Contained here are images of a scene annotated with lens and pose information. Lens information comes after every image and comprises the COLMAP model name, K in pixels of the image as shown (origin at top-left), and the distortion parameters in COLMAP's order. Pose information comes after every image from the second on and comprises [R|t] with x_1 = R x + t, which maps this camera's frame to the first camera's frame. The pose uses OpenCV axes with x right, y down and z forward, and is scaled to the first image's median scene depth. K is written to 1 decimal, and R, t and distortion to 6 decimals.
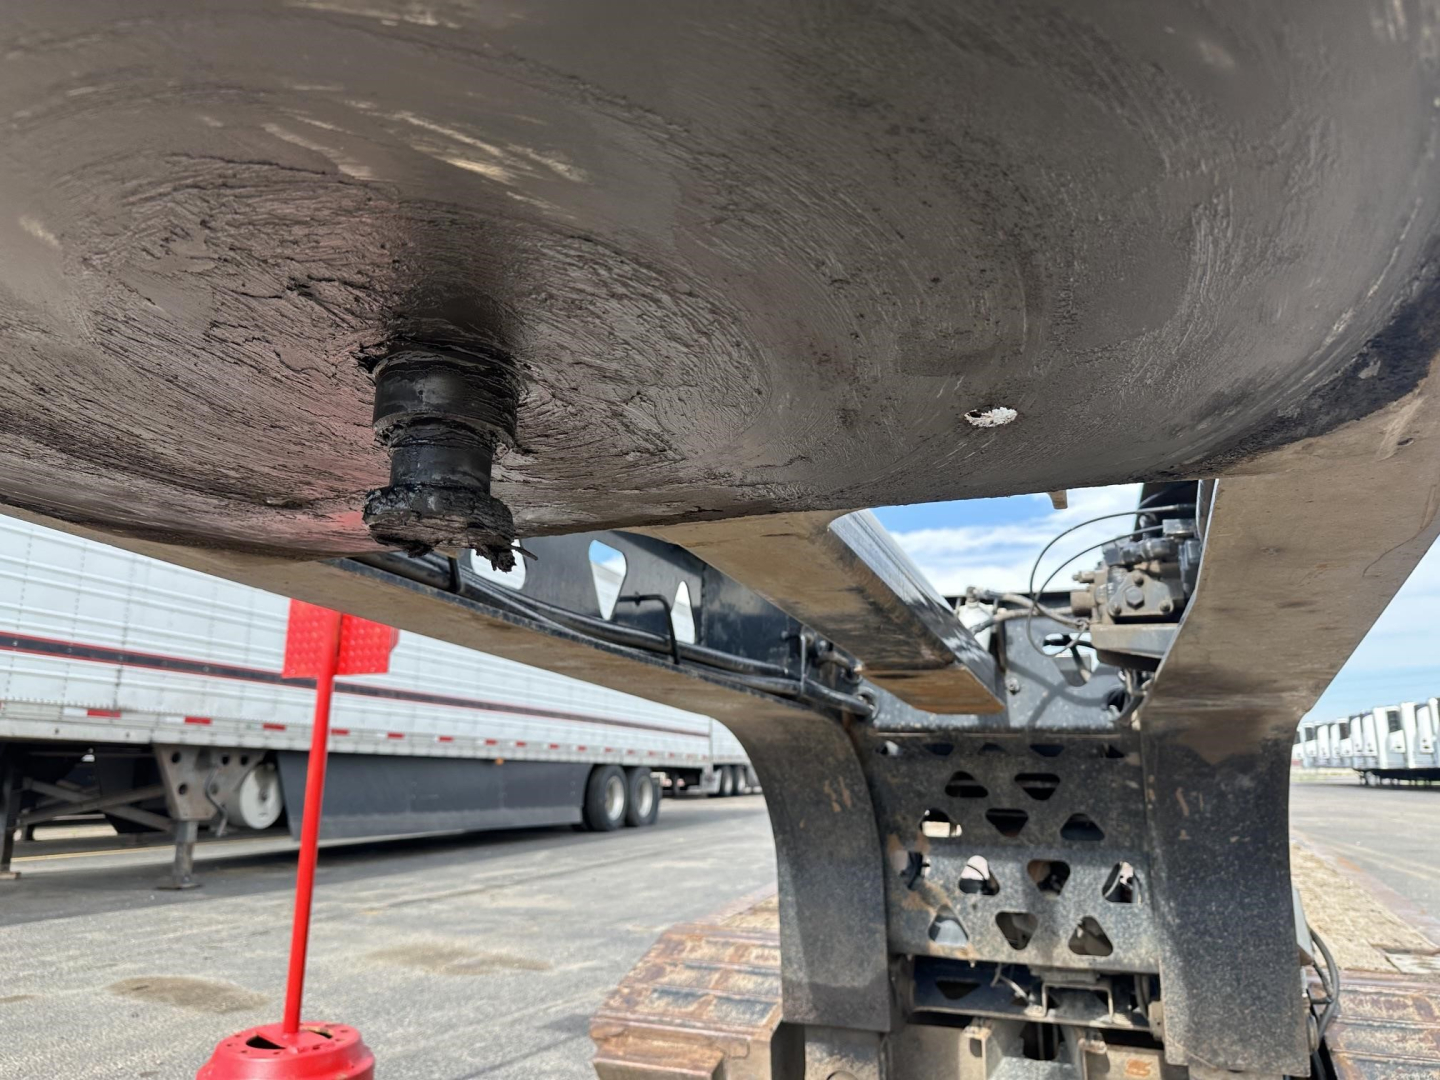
lens RADIAL K [[1002.5, 0, 710.8], [0, 1002.5, 547.4], [0, 0, 1]] dist [0.066004, -0.070863]
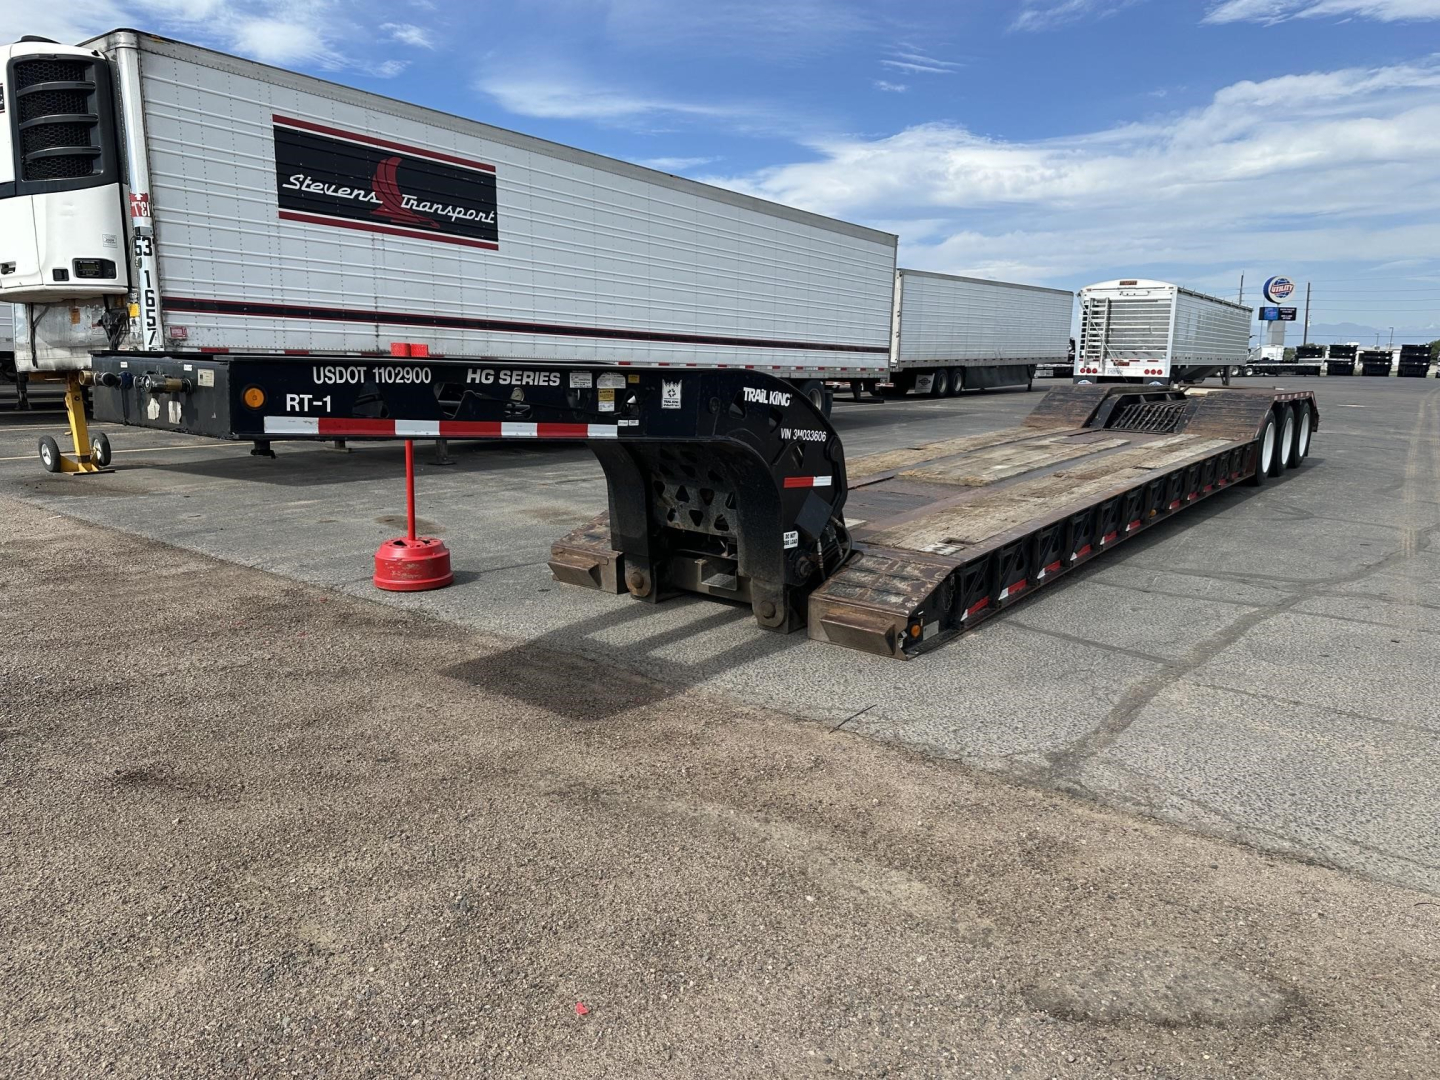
lens RADIAL K [[998.8, 0, 720.0], [0, 998.8, 540.0], [0, 0, 1]] dist [0.133083, -0.288367]
pose [[0.964743, 0.065169, -0.254997, 0.154595], [0.038927, 0.922874, 0.383130, -0.069758], [0.260298, -0.379549, 0.887799, -0.159234]]
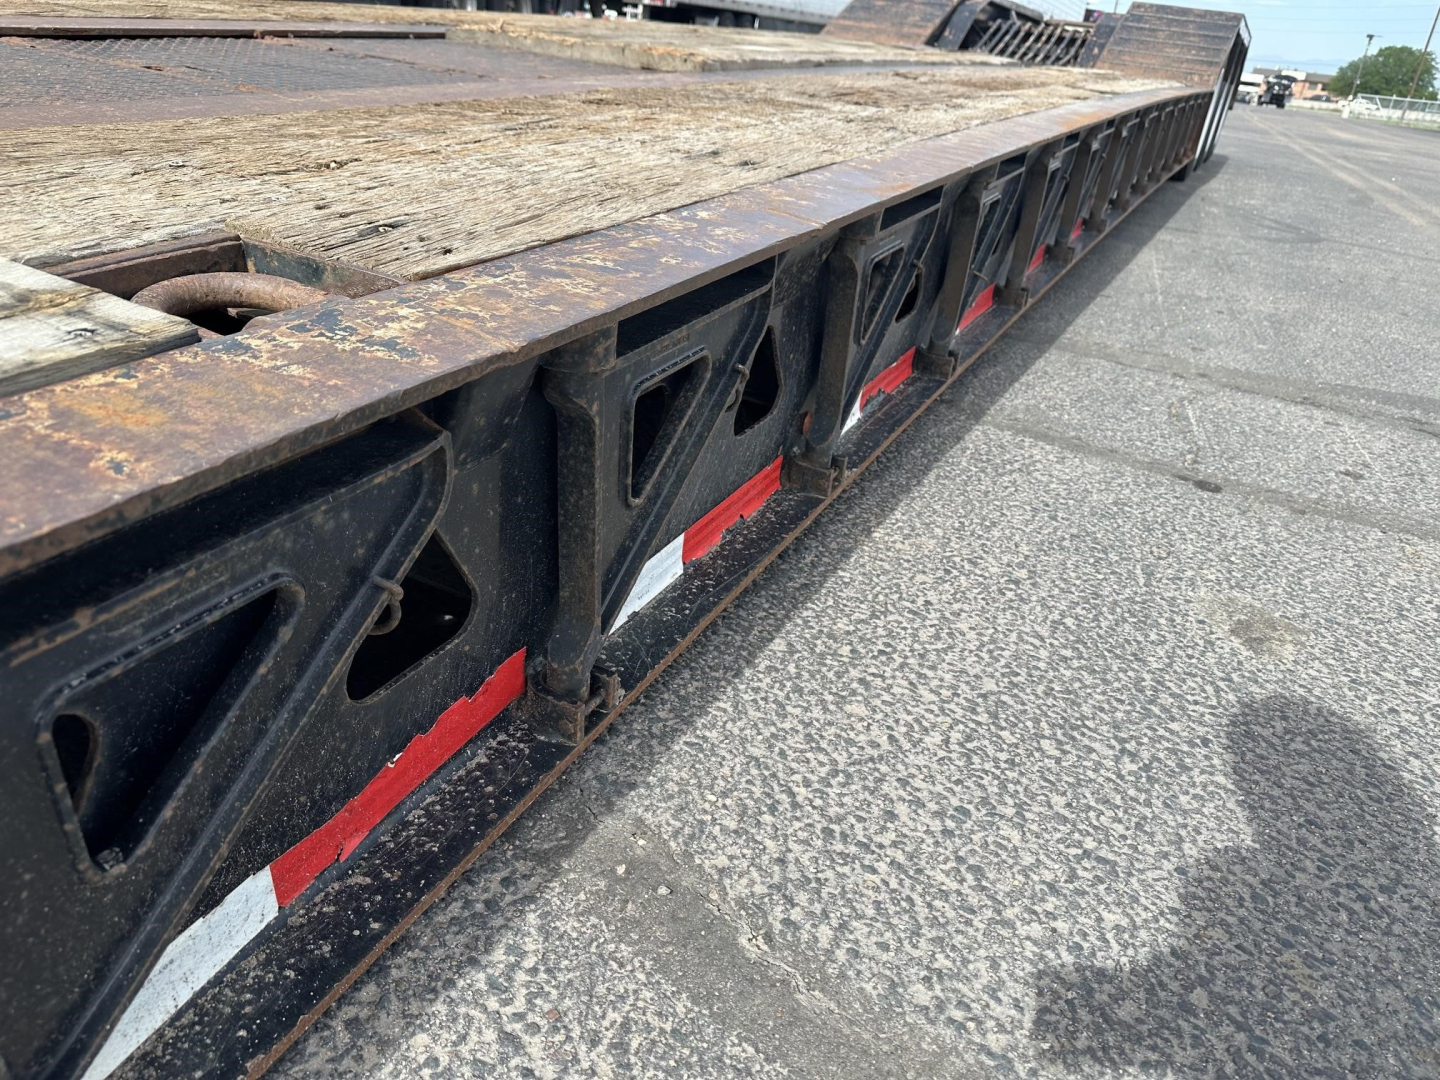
lens RADIAL K [[1013.0, 0, 701.1], [0, 1013.0, 544.1], [0, 0, 1]] dist [0.004536, -0.006773]
pose [[0.990104, 0.137164, -0.029656, 0.168261], [-0.087950, 0.771175, 0.630519, 0.063262], [0.109354, -0.621672, 0.775607, 0.170988]]
